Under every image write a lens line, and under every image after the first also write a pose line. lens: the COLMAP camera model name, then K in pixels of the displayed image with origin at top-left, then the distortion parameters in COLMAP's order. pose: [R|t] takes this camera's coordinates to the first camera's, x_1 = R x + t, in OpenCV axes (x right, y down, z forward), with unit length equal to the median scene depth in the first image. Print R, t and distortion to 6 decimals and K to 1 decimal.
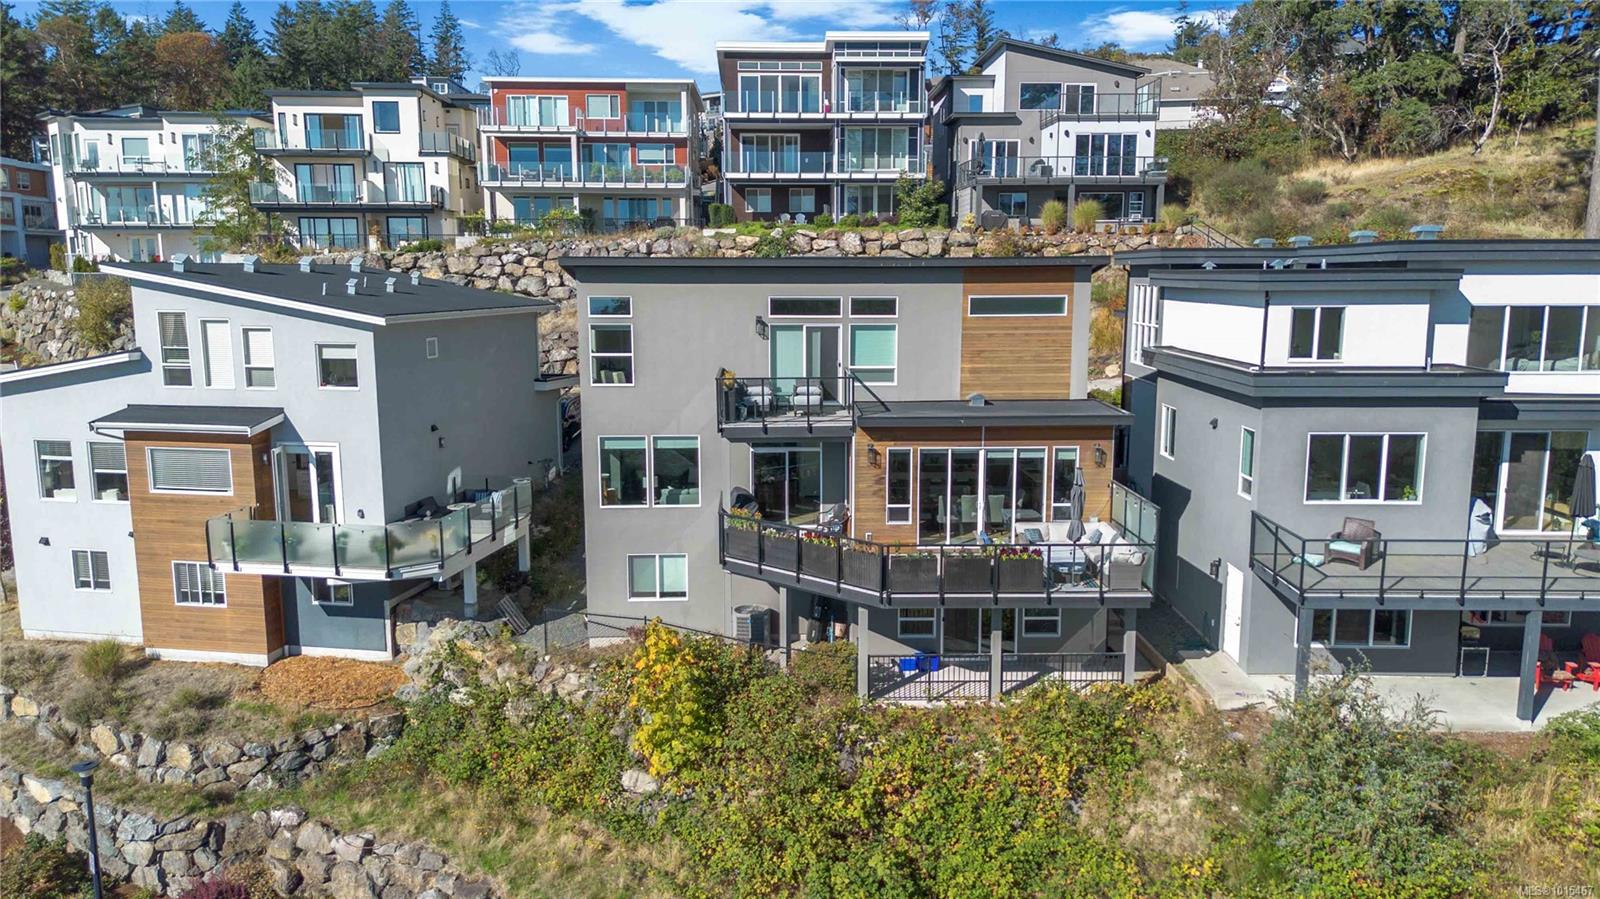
lens RADIAL K [[1139.5, 0, 802.7], [0, 1139.5, 461.7], [0, 0, 1]] dist [0.057765, -0.048589]
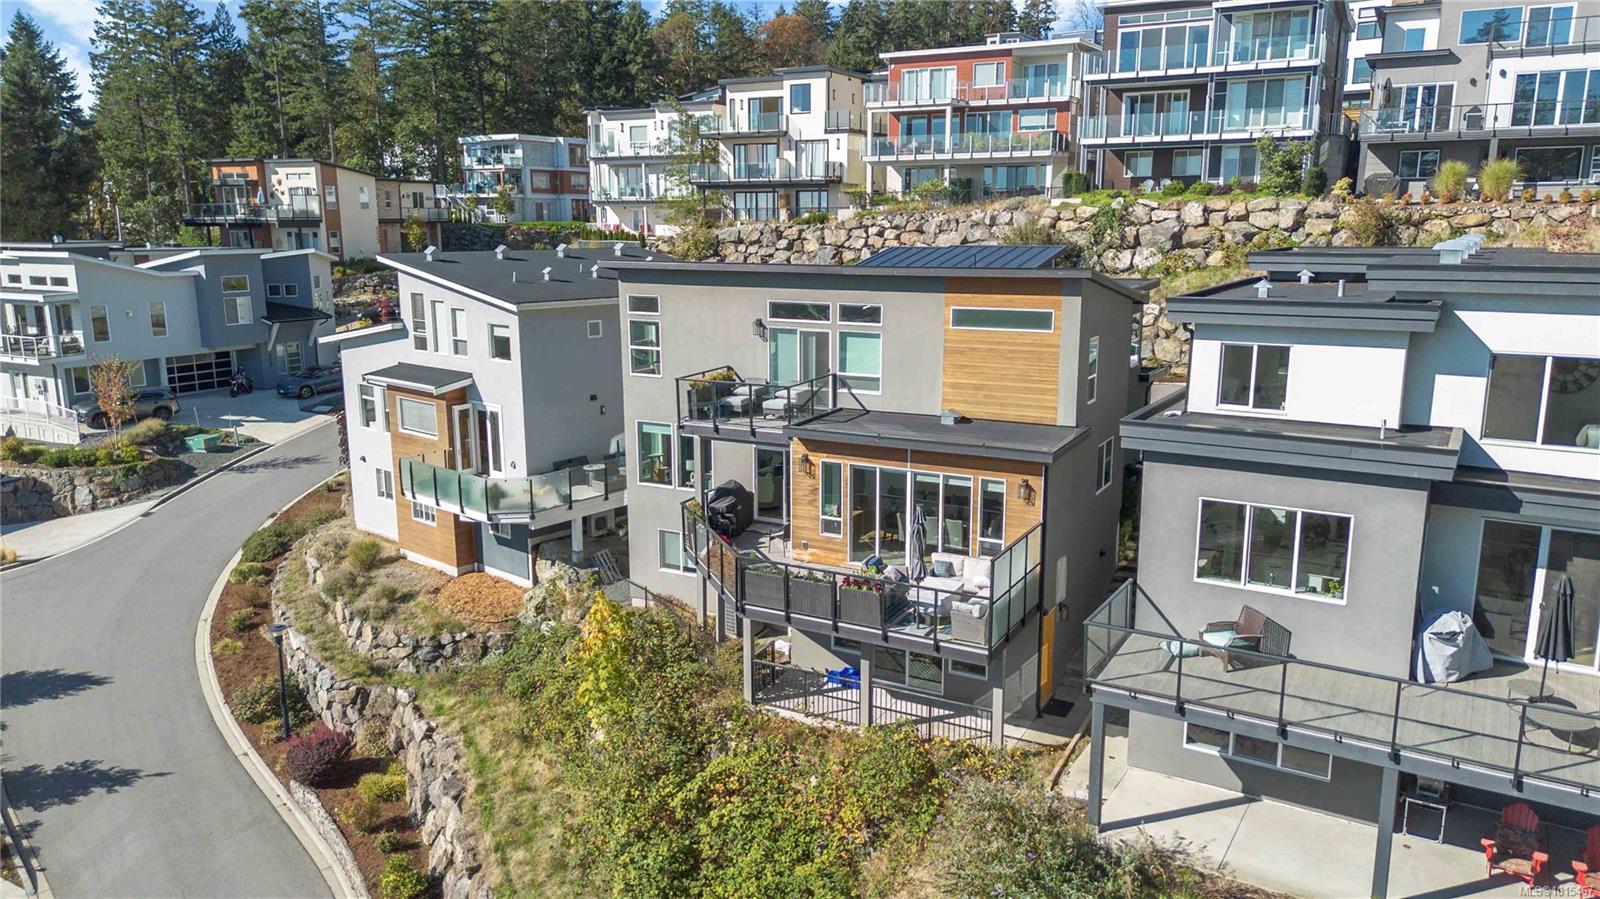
lens RADIAL K [[1139.5, 0, 790.3], [0, 1139.5, 458.0], [0, 0, 1]] dist [0.057765, -0.048589]
pose [[0.857761, 0.104636, -0.503287, 0.472151], [-0.082697, 0.994400, 0.065799, -0.065363], [0.507353, -0.014819, 0.861611, 0.108474]]
